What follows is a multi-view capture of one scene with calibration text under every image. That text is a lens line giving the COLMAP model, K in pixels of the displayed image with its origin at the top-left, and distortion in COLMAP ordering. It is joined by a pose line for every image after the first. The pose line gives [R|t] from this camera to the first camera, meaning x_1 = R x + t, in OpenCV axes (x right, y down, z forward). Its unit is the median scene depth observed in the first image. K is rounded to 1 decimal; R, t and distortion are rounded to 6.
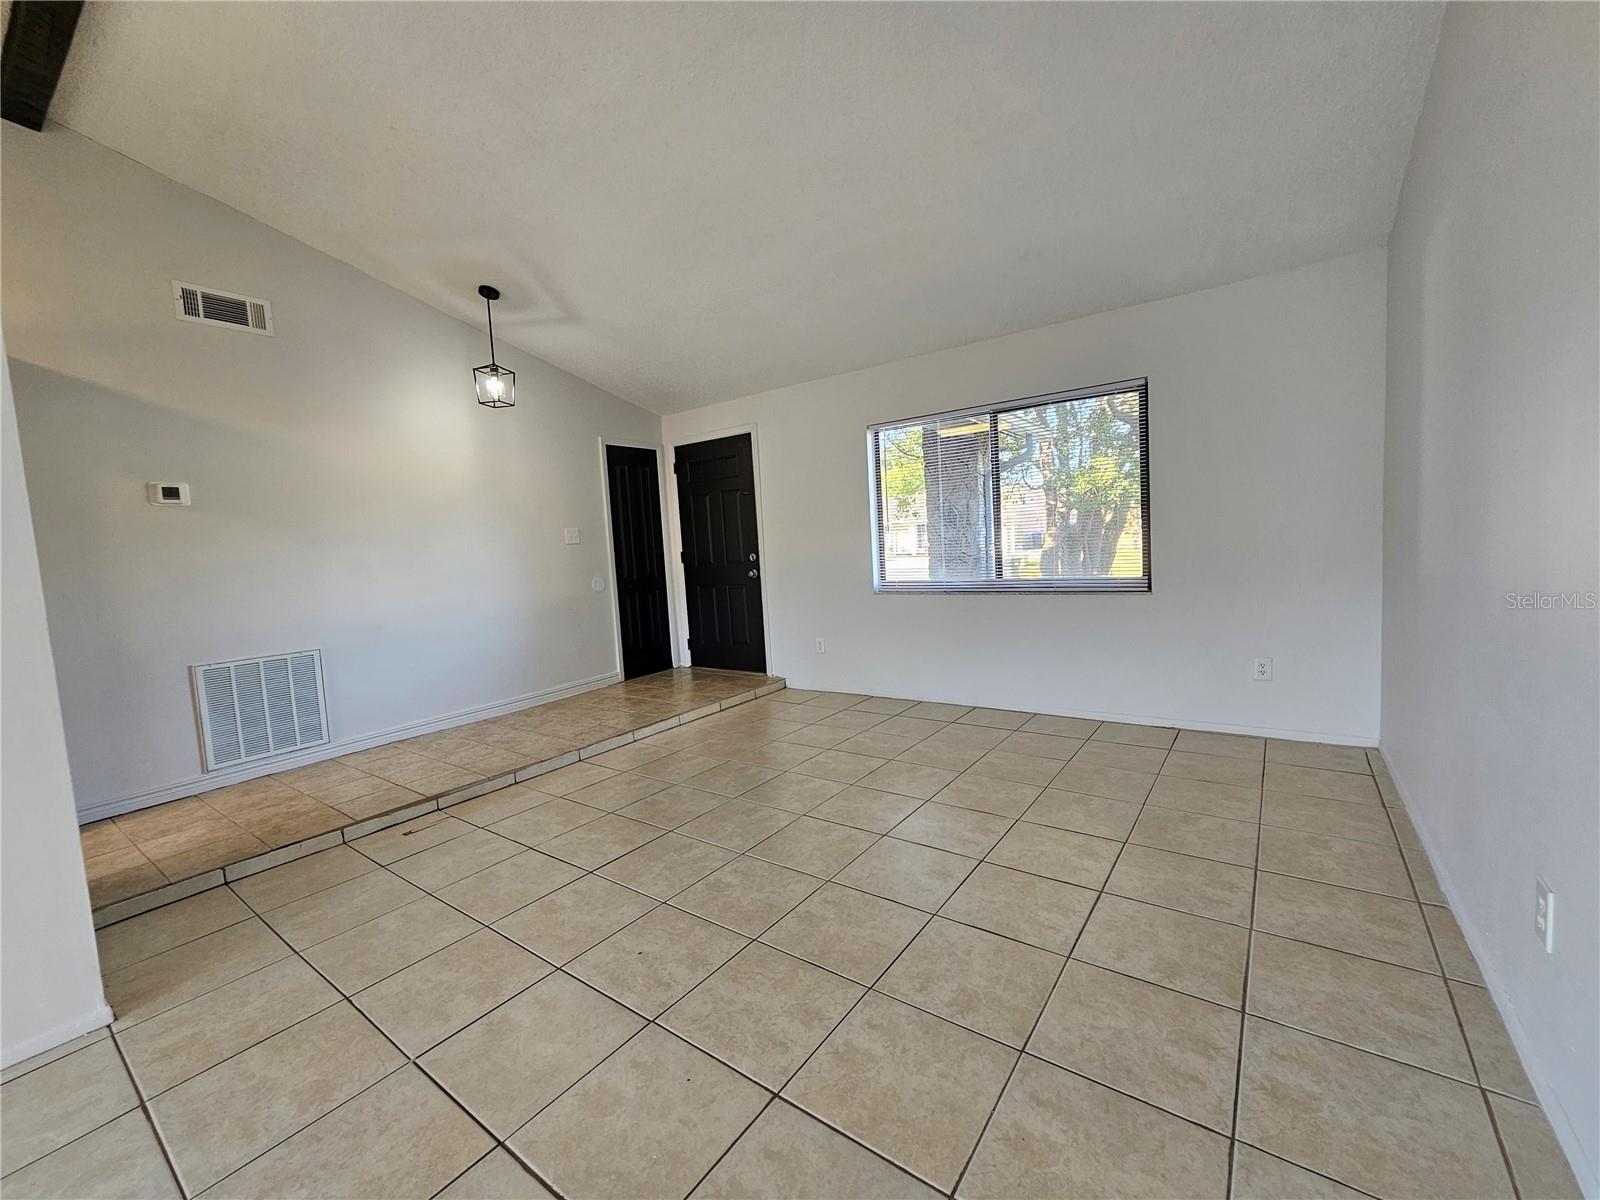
lens RADIAL K [[649.1, 0, 792.8], [0, 649.1, 599.1], [0, 0, 1]] dist [0.002009, 0.000586]
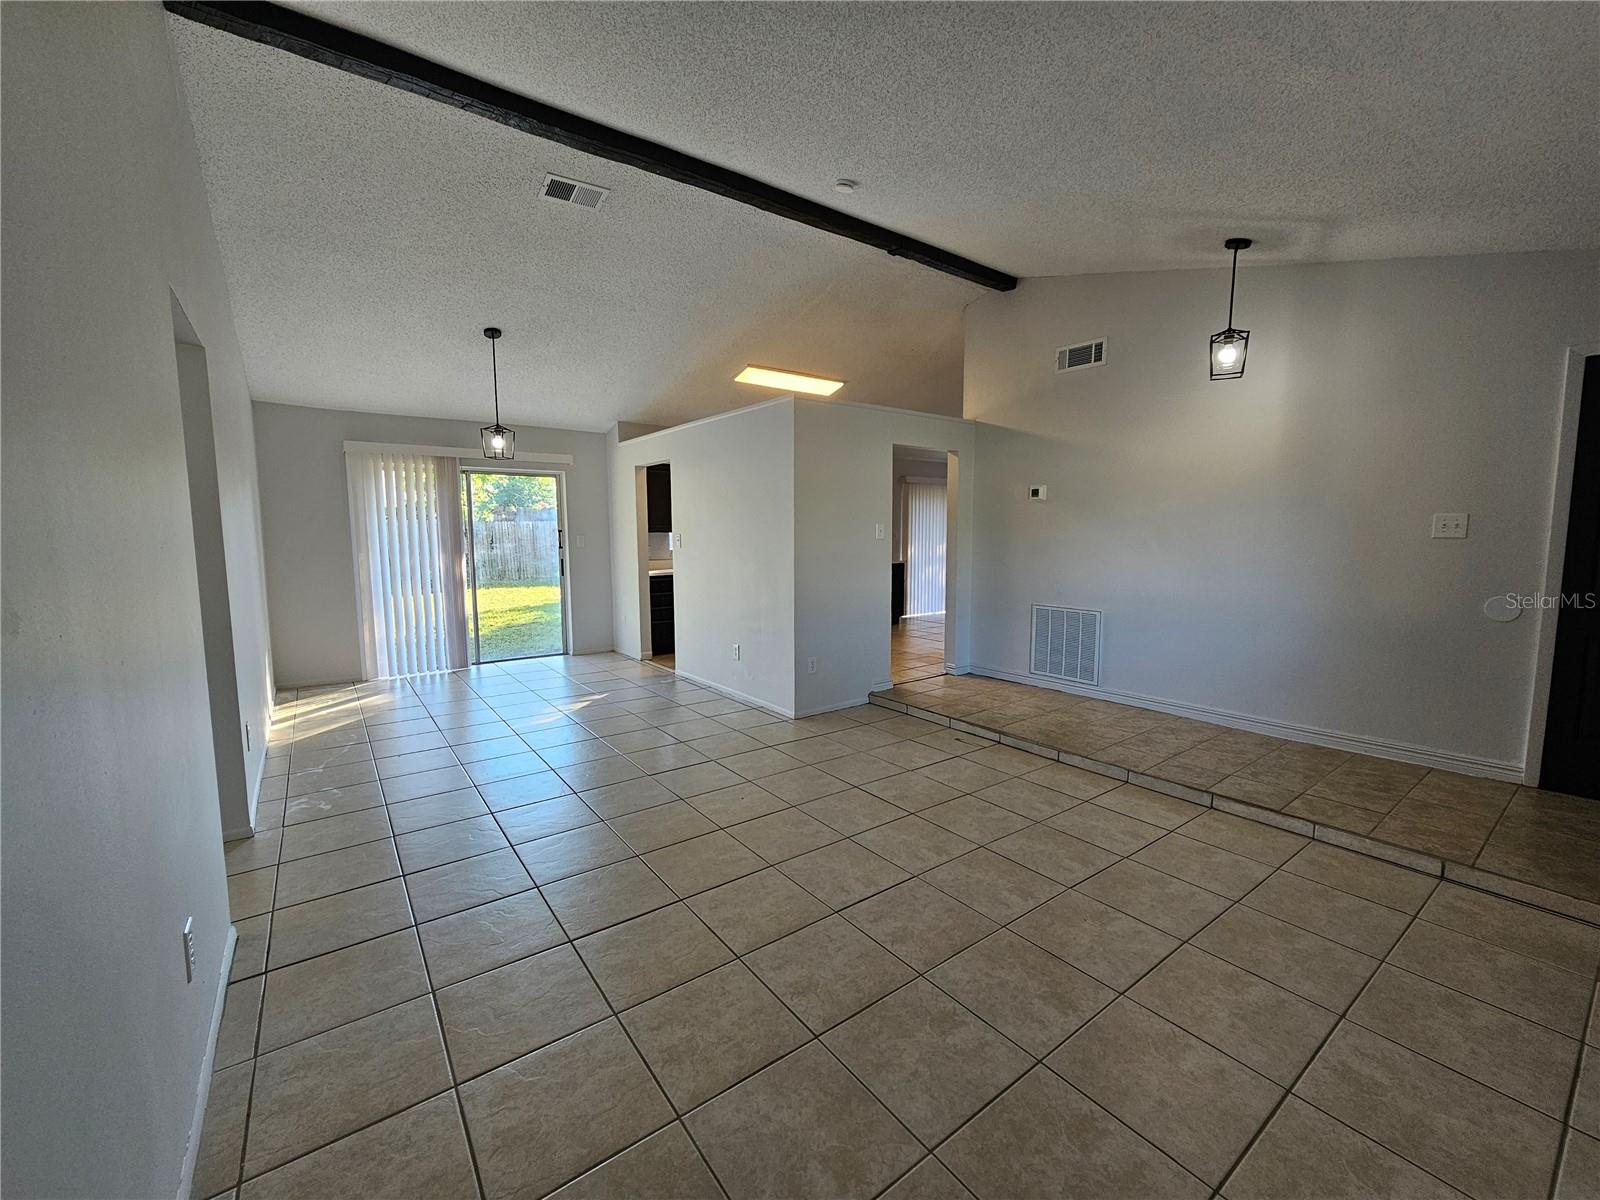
lens RADIAL K [[649.1, 0, 790.7], [0, 649.1, 592.9], [0, 0, 1]] dist [0.002009, 0.000586]
pose [[-0.294780, 0.149703, -0.943766, 0.662970], [-0.059871, 0.982818, 0.174598, -0.149528], [0.953688, 0.107972, -0.280752, 0.821826]]
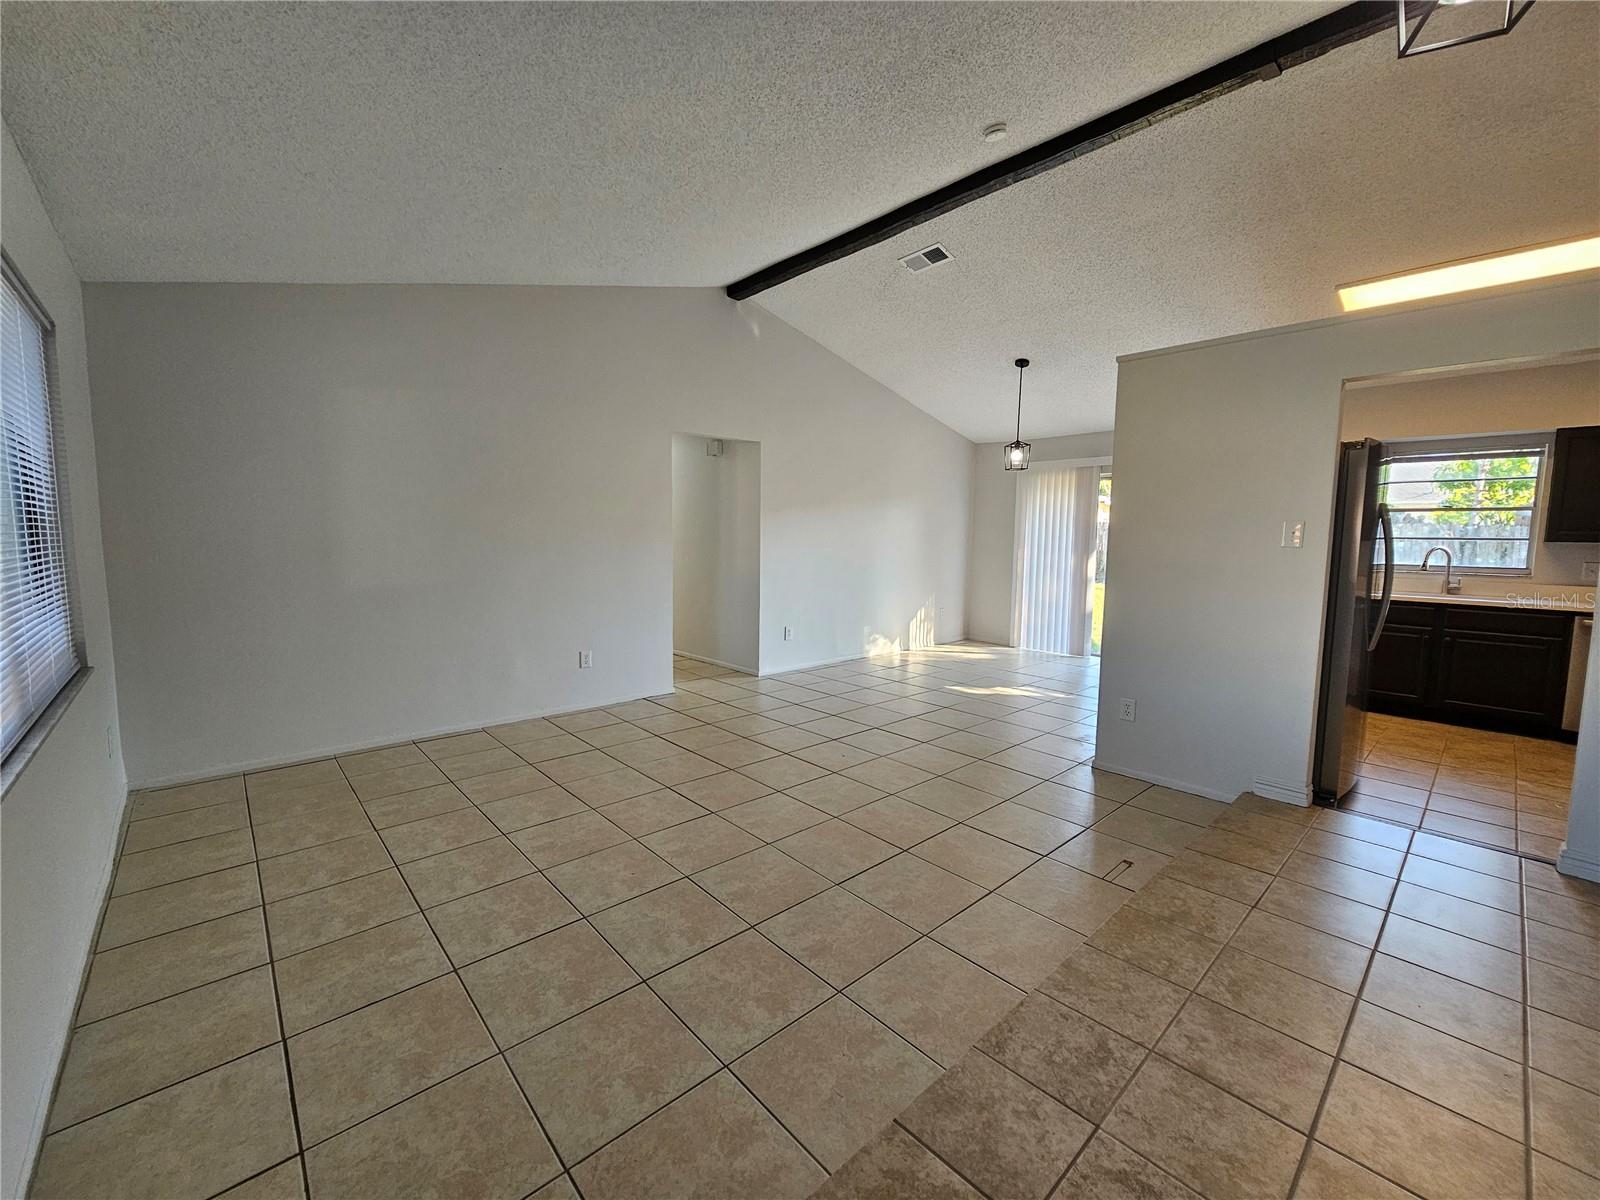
lens RADIAL K [[649.1, 0, 808.5], [0, 649.1, 602.5], [0, 0, 1]] dist [0.002009, 0.000586]
pose [[-0.983079, 0.026635, 0.181237, -0.266564], [0.059702, 0.981938, 0.179534, -0.148347], [-0.173181, 0.187316, -0.966913, 1.525118]]
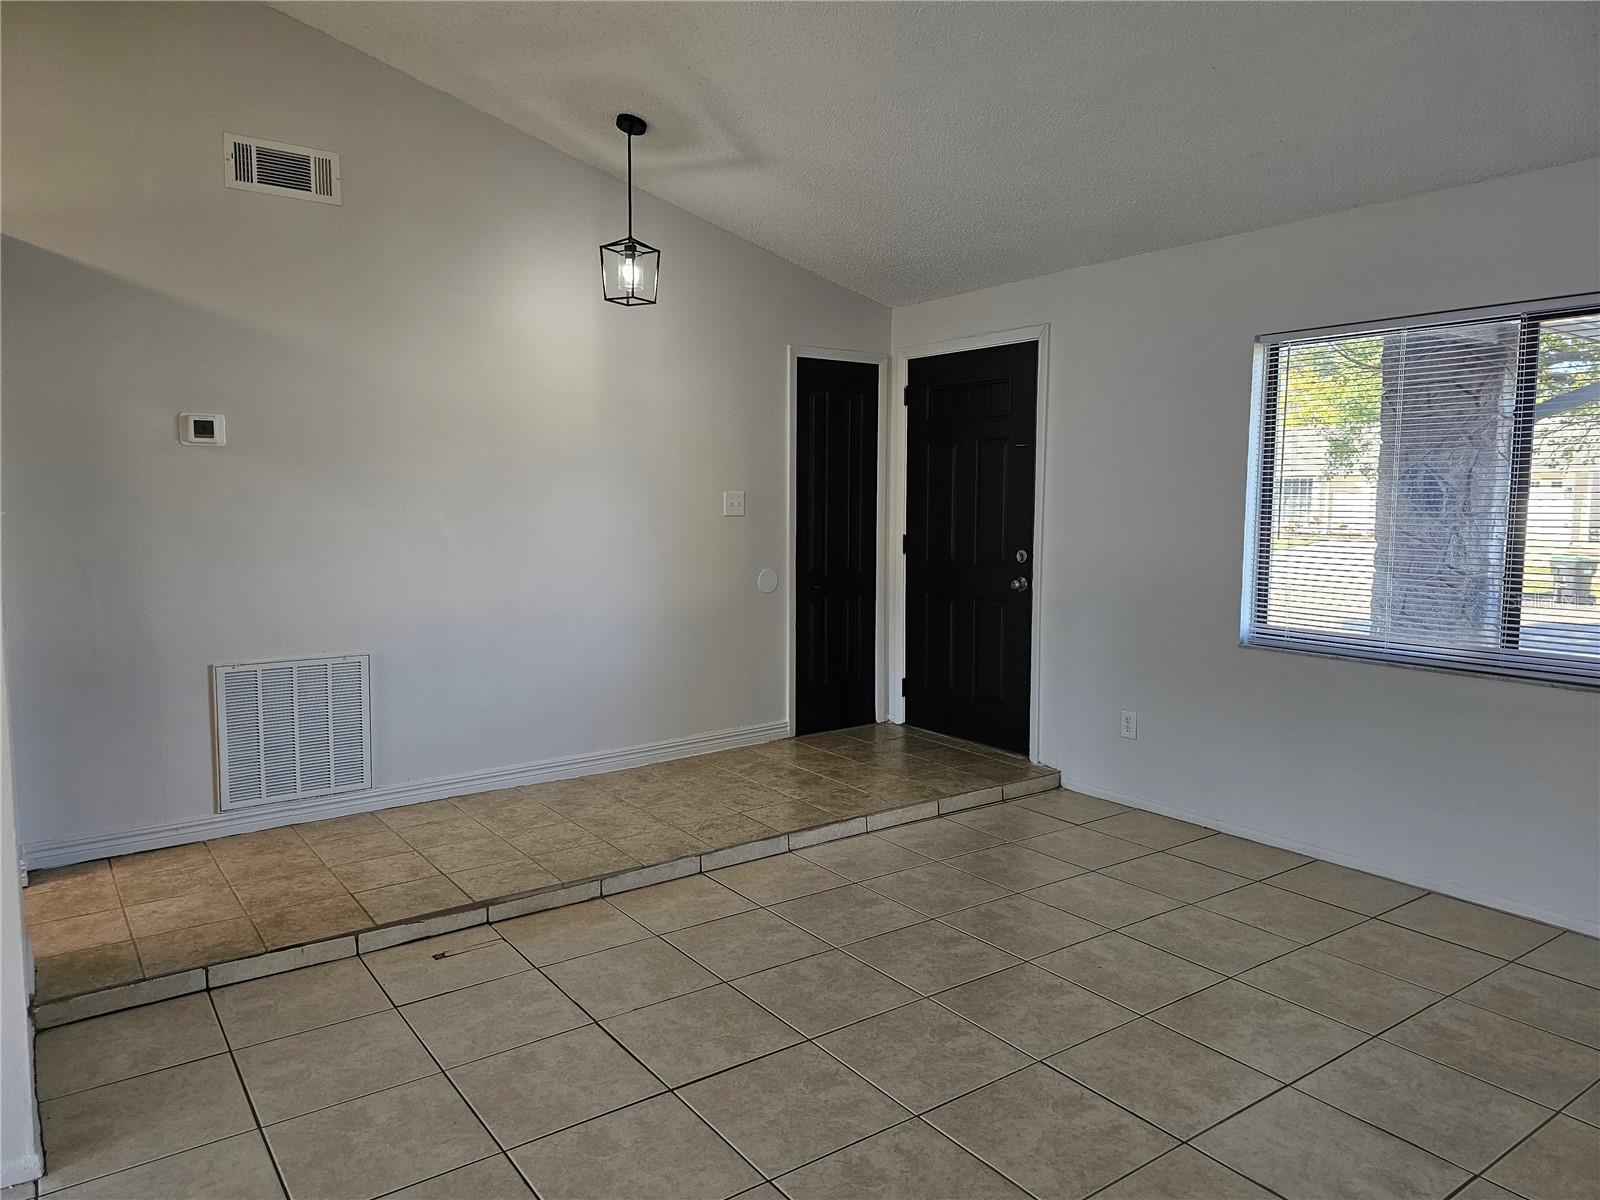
lens RADIAL K [[1063.5, 0, 785.4], [0, 1063.5, 597.3], [0, 0, 1]] dist [0.054394, -0.033215]
pose [[0.949645, 0.089360, -0.300314, 0.040489], [-0.083361, 0.995981, 0.032760, -0.062442], [0.302034, -0.006076, 0.953278, 0.038328]]
